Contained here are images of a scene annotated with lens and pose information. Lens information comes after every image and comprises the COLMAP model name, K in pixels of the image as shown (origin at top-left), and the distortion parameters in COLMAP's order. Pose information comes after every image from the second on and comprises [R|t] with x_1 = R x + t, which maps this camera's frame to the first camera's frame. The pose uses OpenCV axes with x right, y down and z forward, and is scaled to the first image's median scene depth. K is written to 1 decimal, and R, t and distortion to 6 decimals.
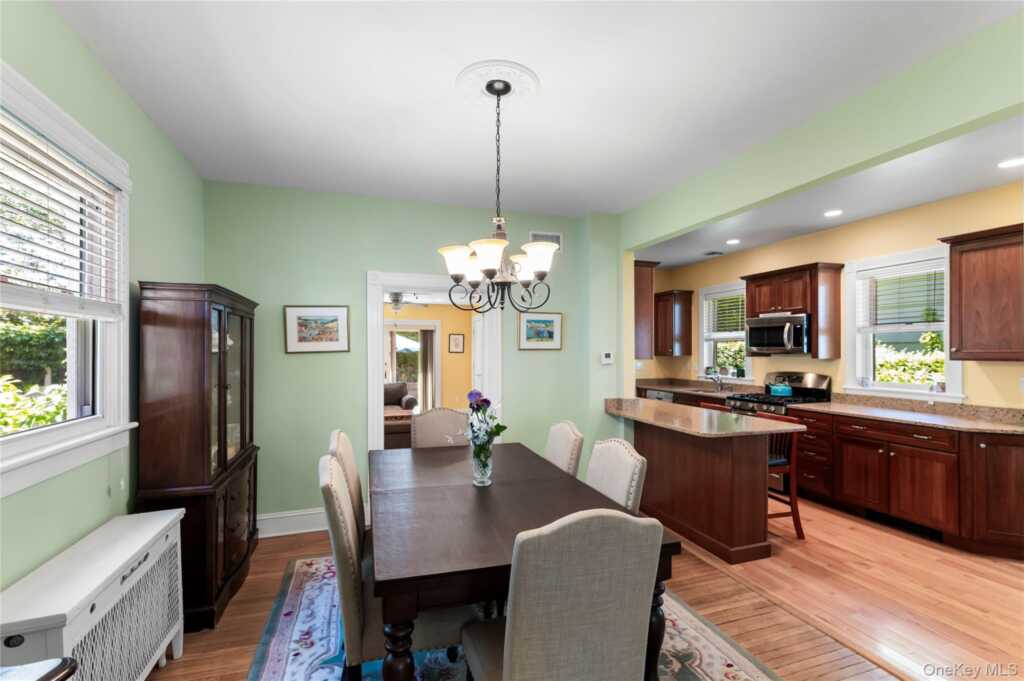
lens RADIAL K [[452.9, 0, 509.5], [0, 452.9, 348.7], [0, 0, 1]] dist [0.000579, -0.000481]
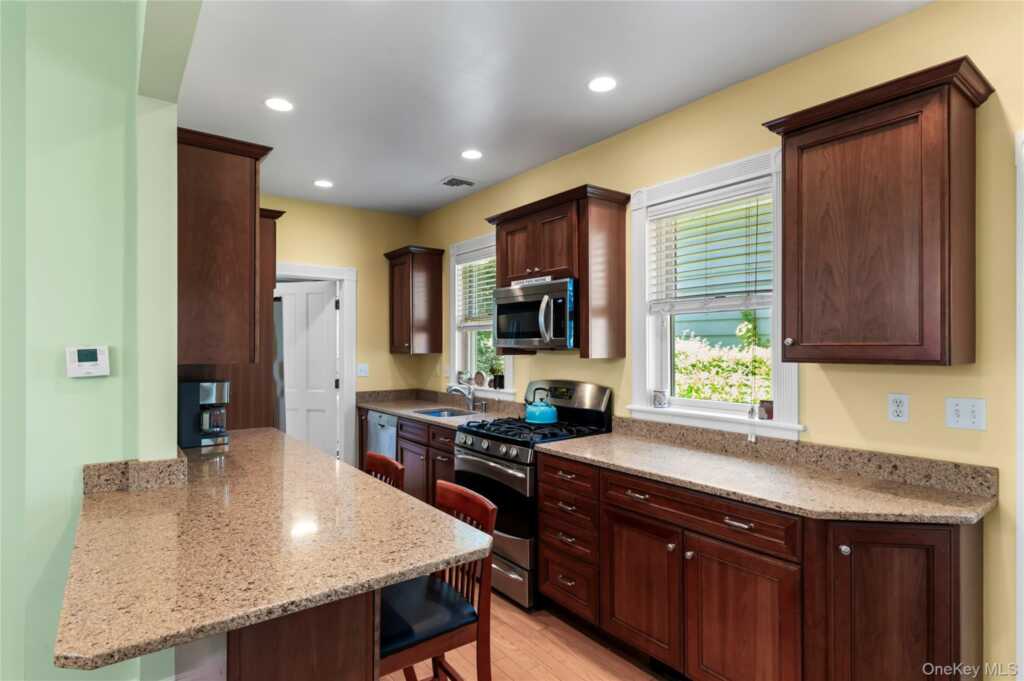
lens RADIAL K [[524.5, 0, 516.9], [0, 524.5, 342.6], [0, 0, 1]] dist [0.001485, -0.000191]
pose [[0.943465, 0.003945, 0.331448, 0.297169], [-0.001340, 0.999966, -0.008088, 0.006997], [-0.331469, 0.007187, 0.943439, 0.324027]]
